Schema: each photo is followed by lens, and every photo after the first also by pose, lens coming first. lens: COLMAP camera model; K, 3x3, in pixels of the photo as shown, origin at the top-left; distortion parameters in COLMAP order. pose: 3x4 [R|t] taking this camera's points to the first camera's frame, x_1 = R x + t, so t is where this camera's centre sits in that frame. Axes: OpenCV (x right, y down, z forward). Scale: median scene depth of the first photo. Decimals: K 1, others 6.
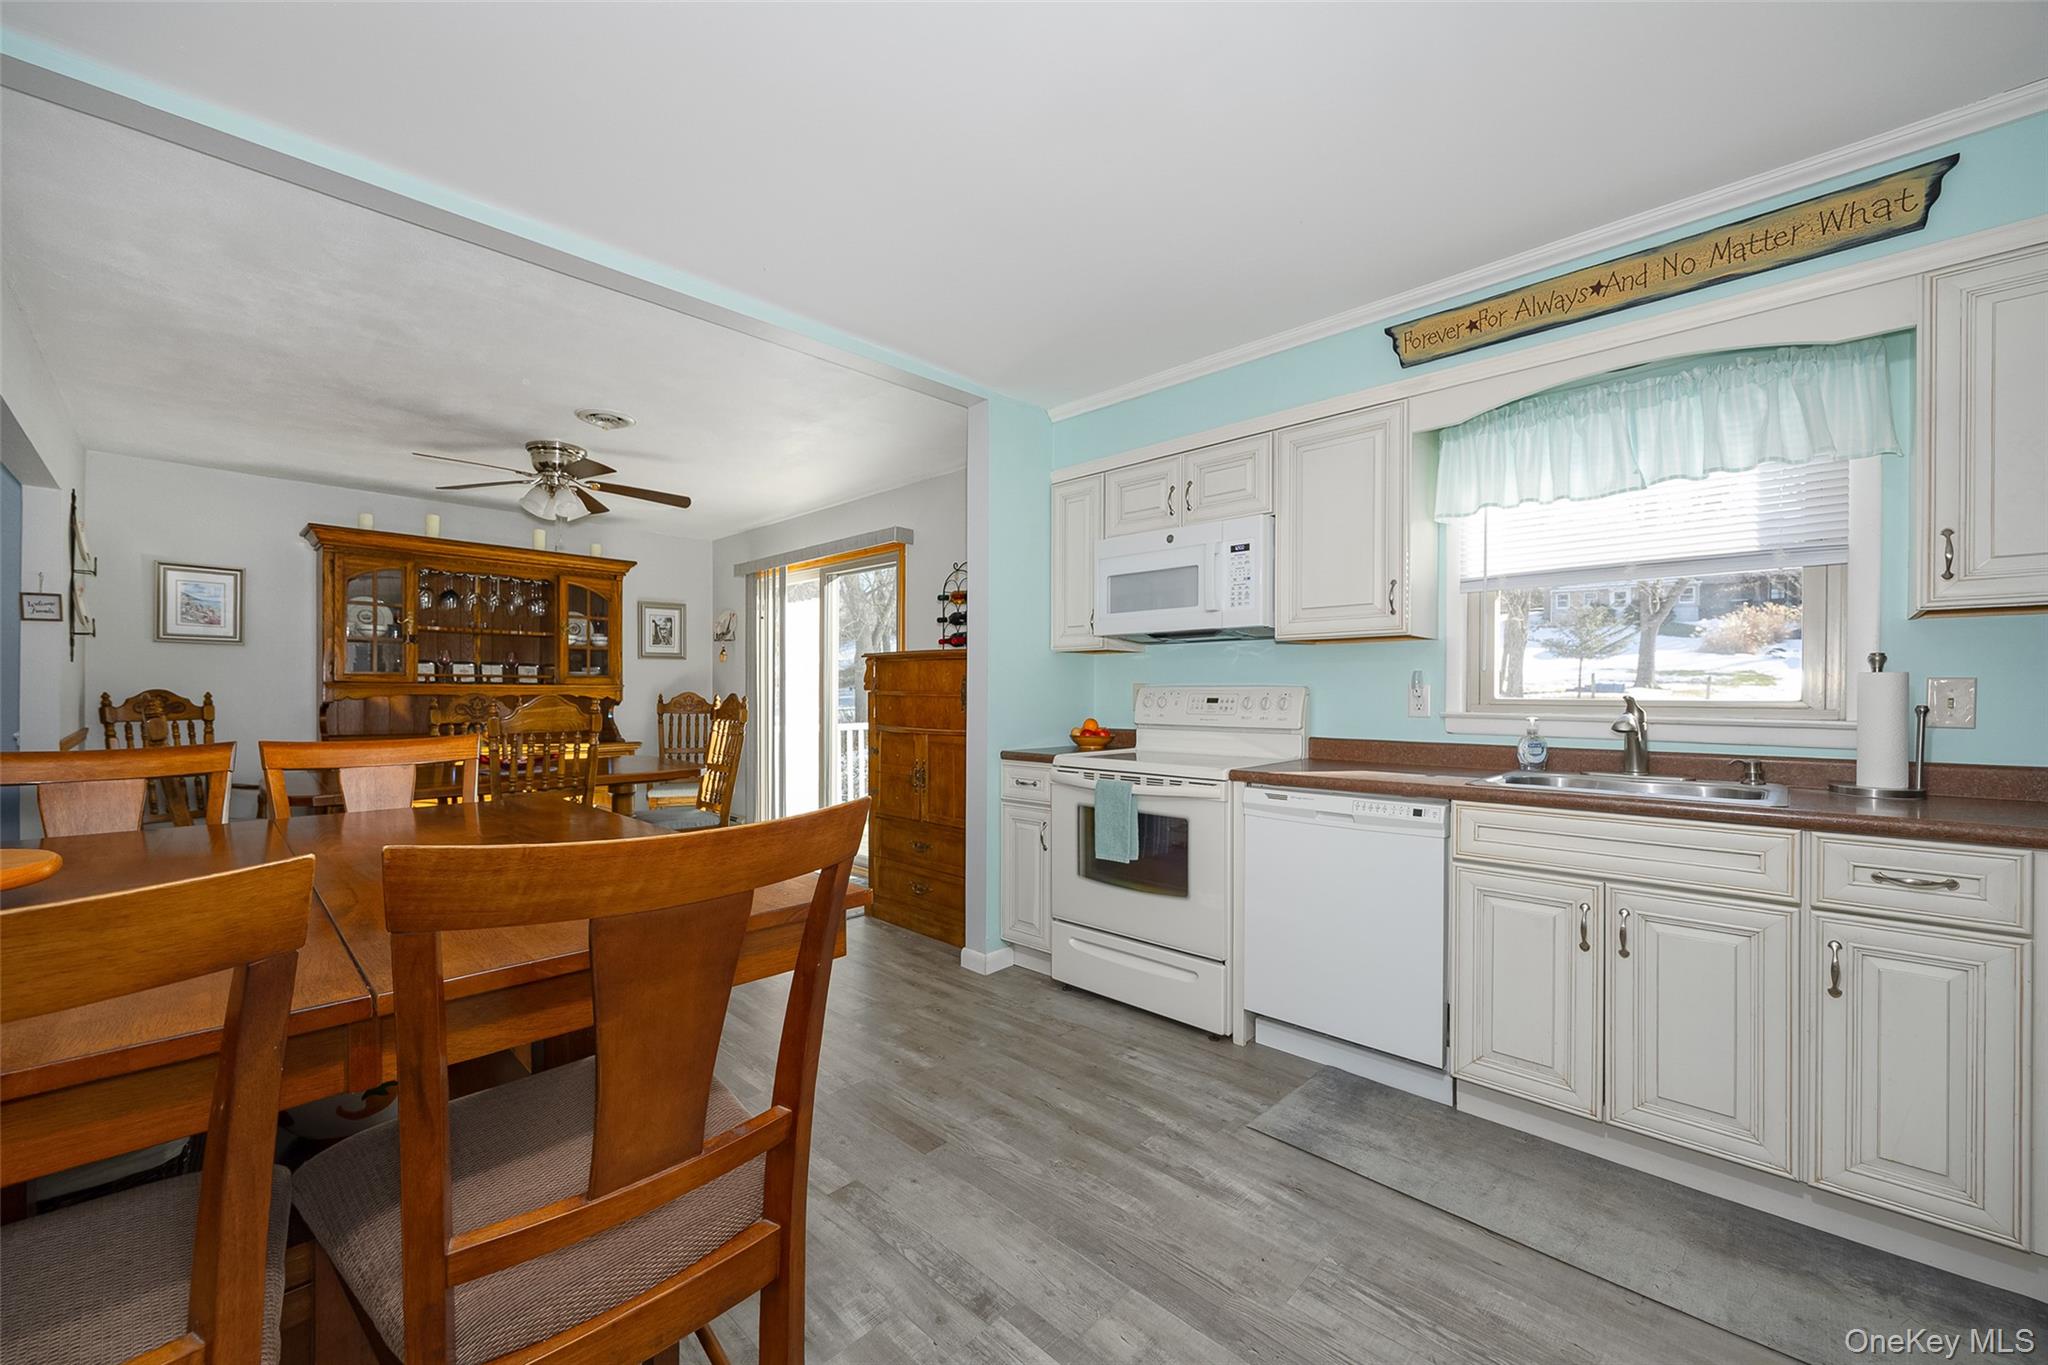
lens RADIAL K [[805.4, 0, 1019.2], [0, 805.4, 700.8], [0, 0, 1]] dist [0.003615, 0.000852]
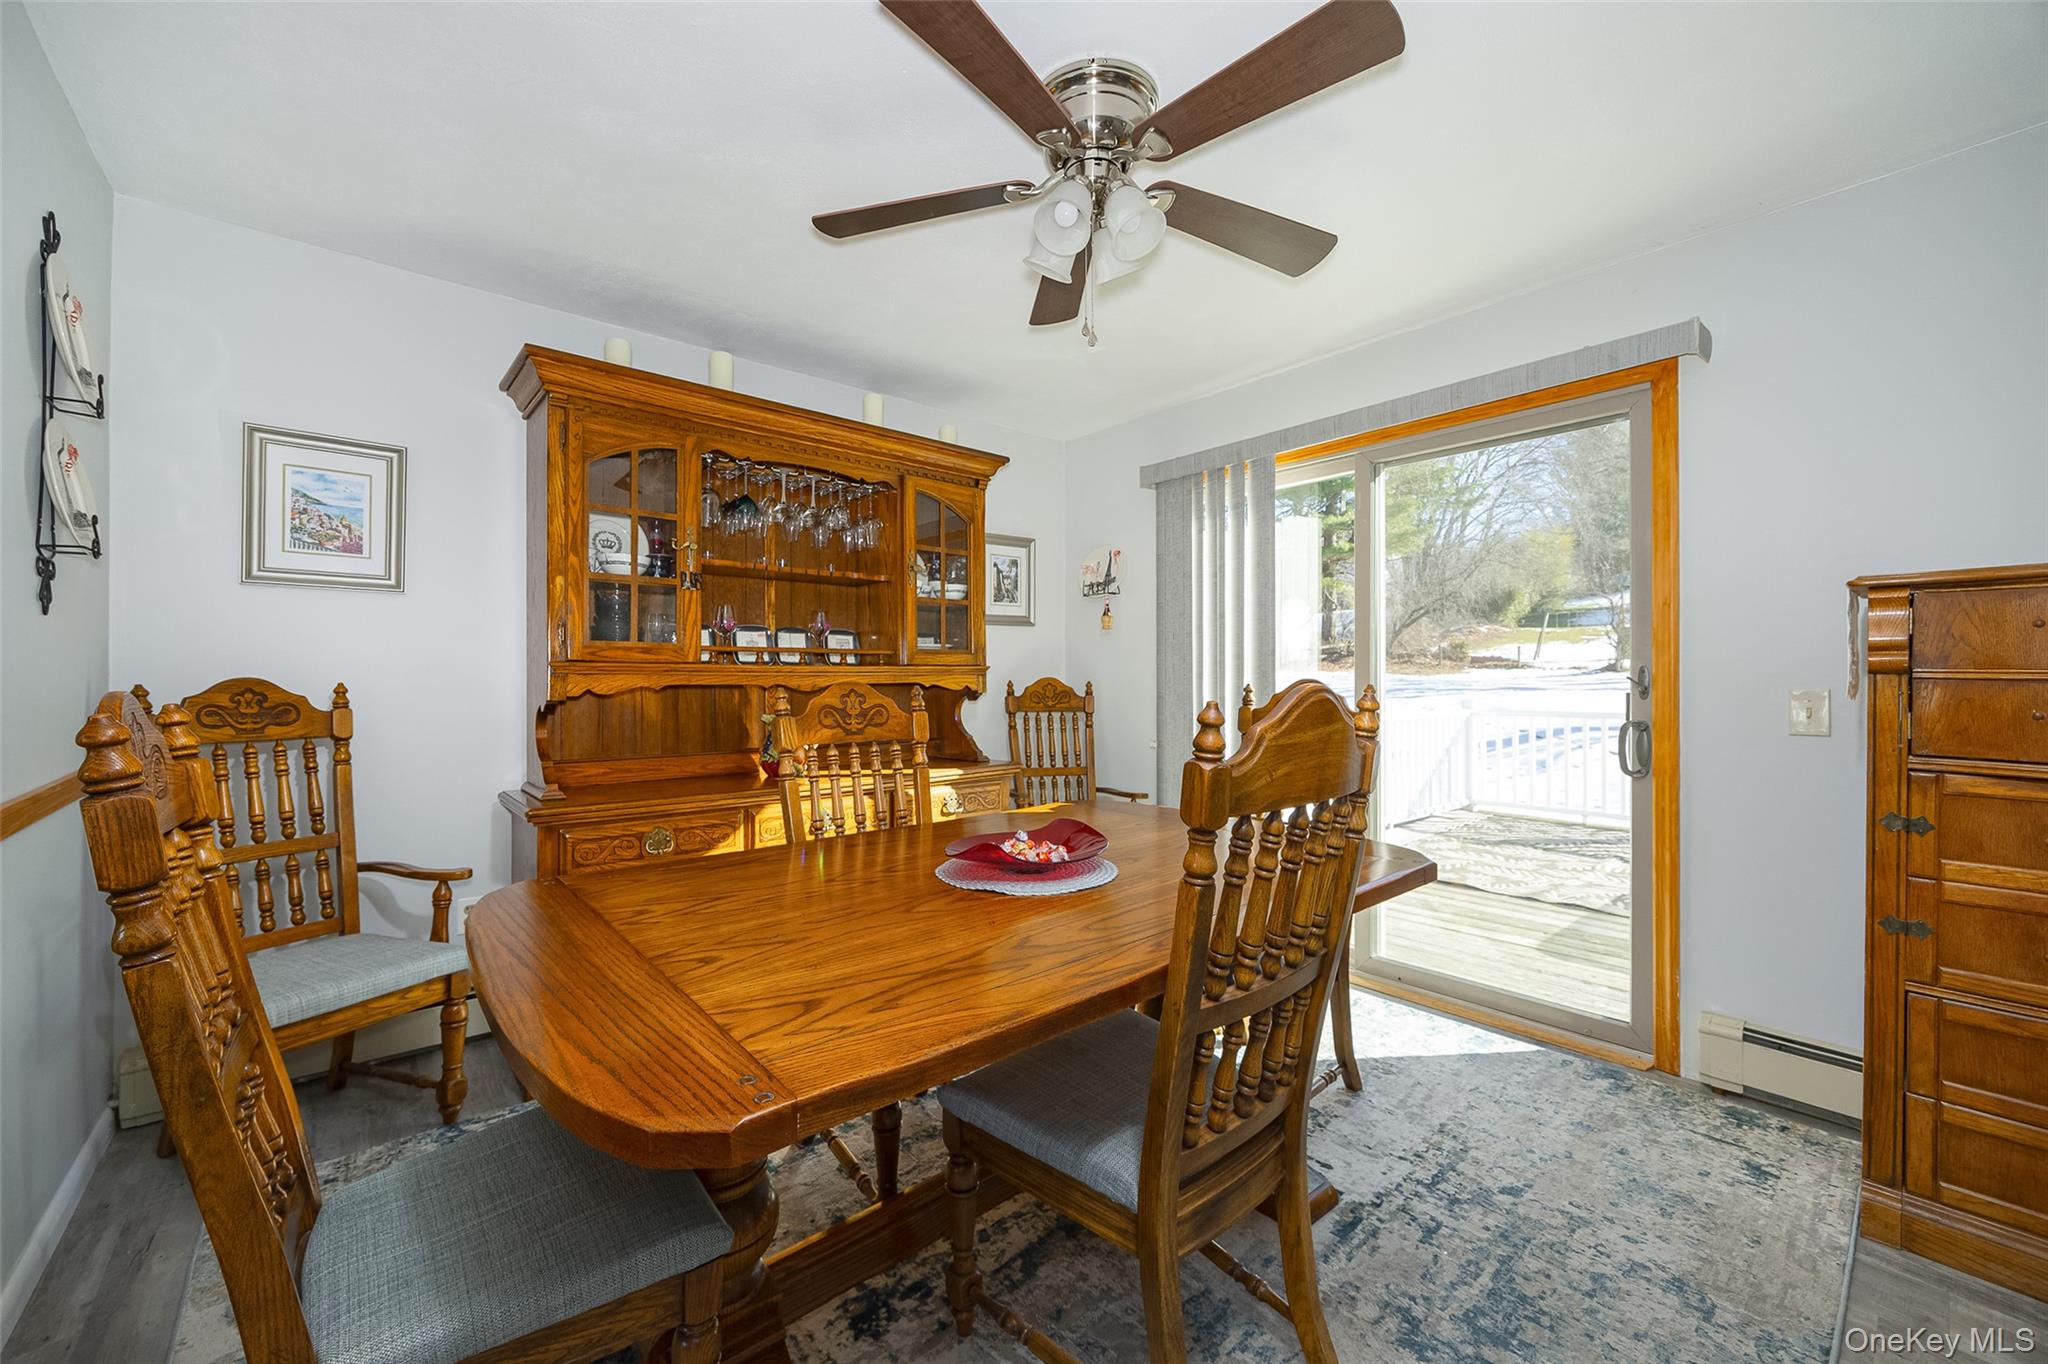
lens RADIAL K [[805.4, 0, 1017.0], [0, 805.4, 676.0], [0, 0, 1]] dist [0.003615, 0.000852]
pose [[0.996111, -0.006329, -0.087878, -0.476799], [0.005352, 0.999921, -0.011345, -0.006337], [0.087943, 0.010830, 0.996067, 0.474553]]
